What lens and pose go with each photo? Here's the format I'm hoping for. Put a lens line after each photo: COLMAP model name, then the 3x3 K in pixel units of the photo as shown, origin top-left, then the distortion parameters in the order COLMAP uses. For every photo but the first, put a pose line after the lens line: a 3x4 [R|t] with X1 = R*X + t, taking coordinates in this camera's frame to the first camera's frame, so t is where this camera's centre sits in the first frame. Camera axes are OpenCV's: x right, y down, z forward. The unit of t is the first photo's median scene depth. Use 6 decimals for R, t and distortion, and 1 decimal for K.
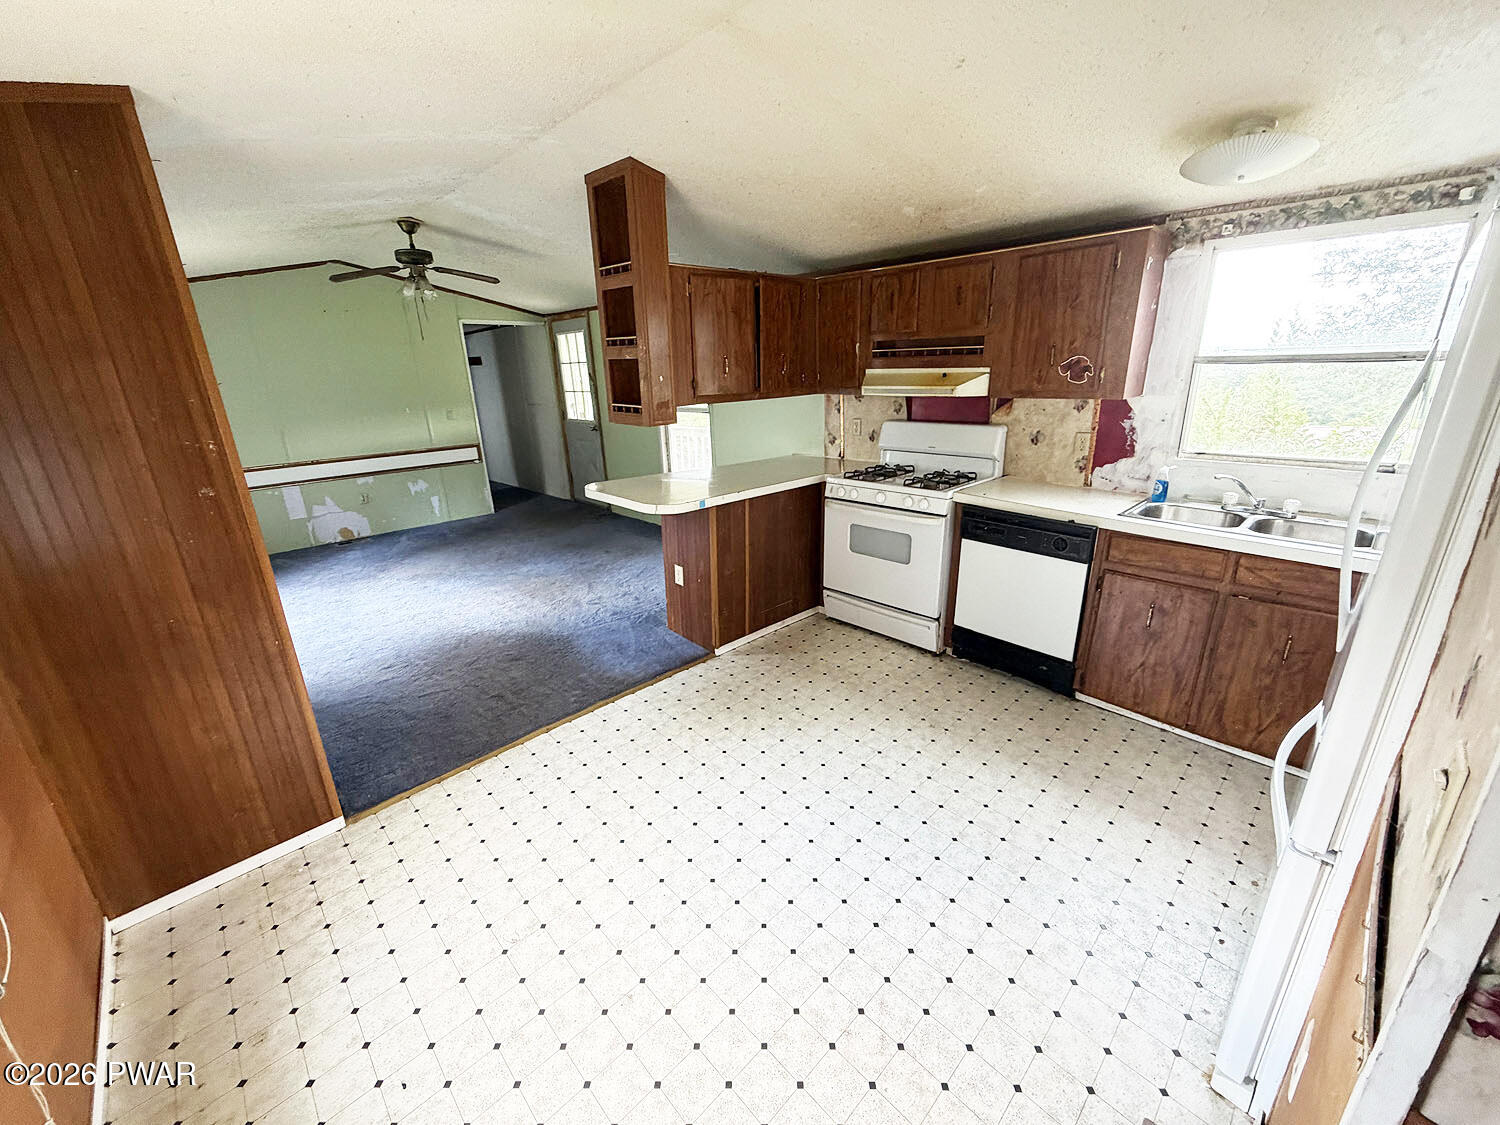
lens RADIAL K [[606.2, 0, 744.4], [0, 606.2, 563.9], [0, 0, 1]] dist [-0.000308, -0.000019]
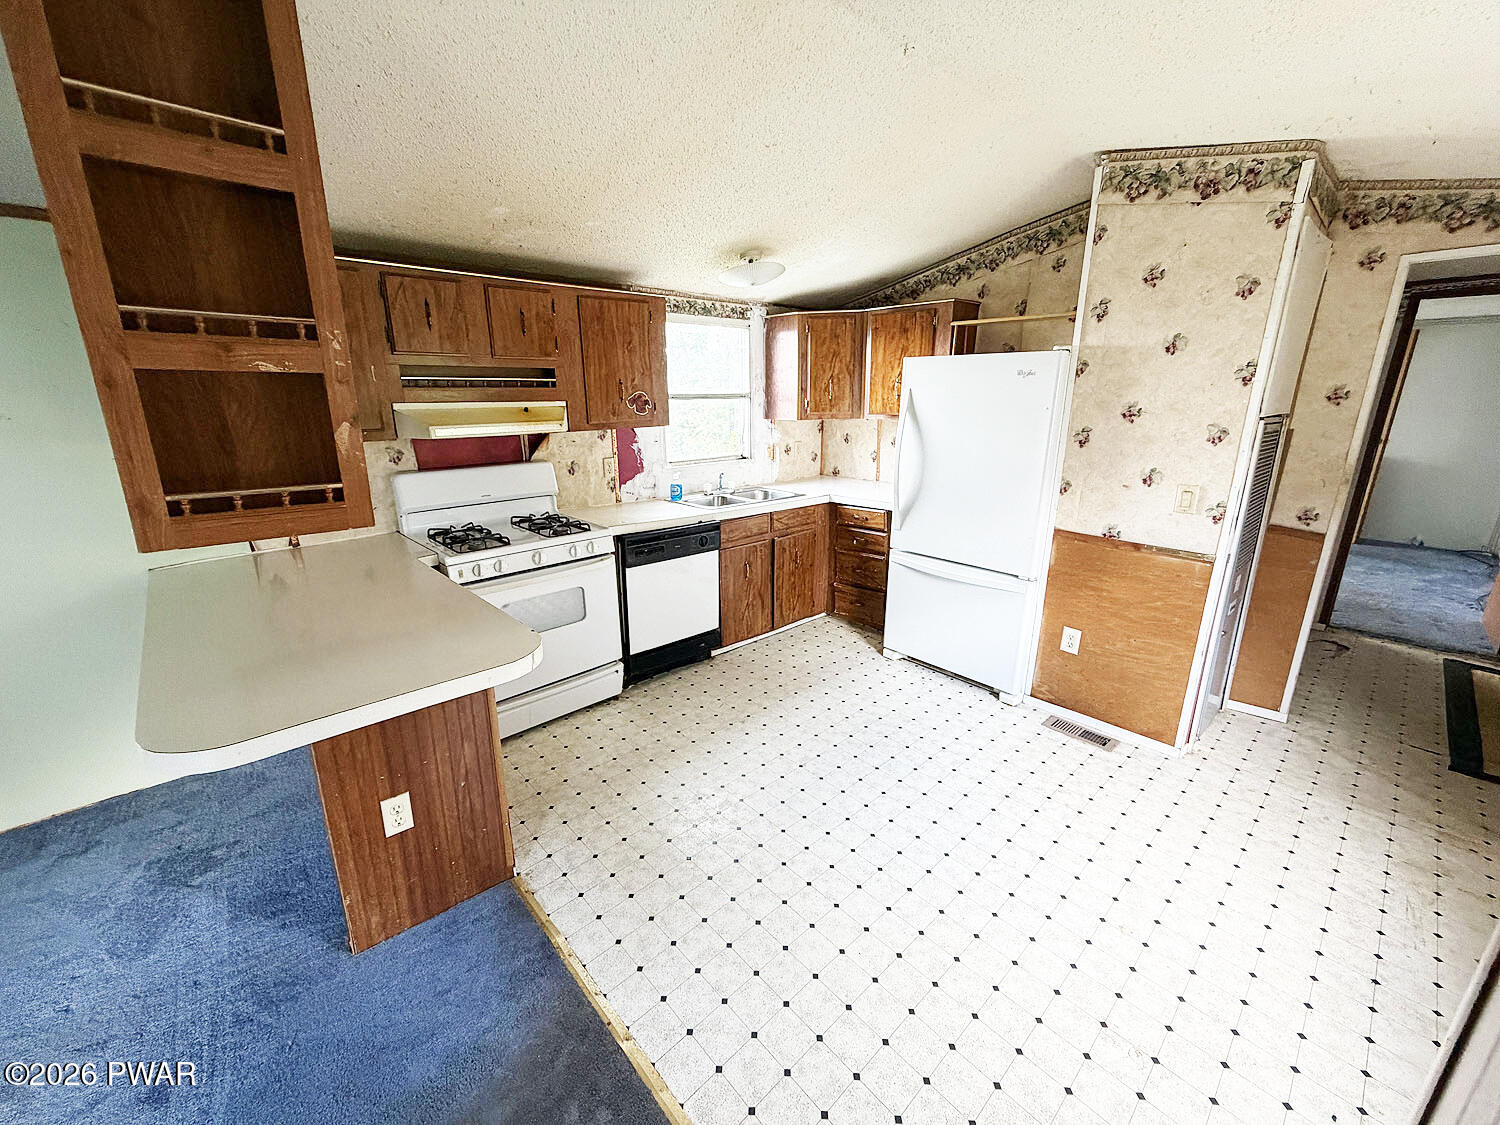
lens RADIAL K [[606.2, 0, 743.4], [0, 606.2, 562.5], [0, 0, 1]] dist [-0.000308, -0.000019]
pose [[0.014811, -0.249541, 0.968251, -0.610675], [0.312622, 0.920966, 0.232572, -0.226541], [-0.949762, 0.299252, 0.091652, 0.729013]]
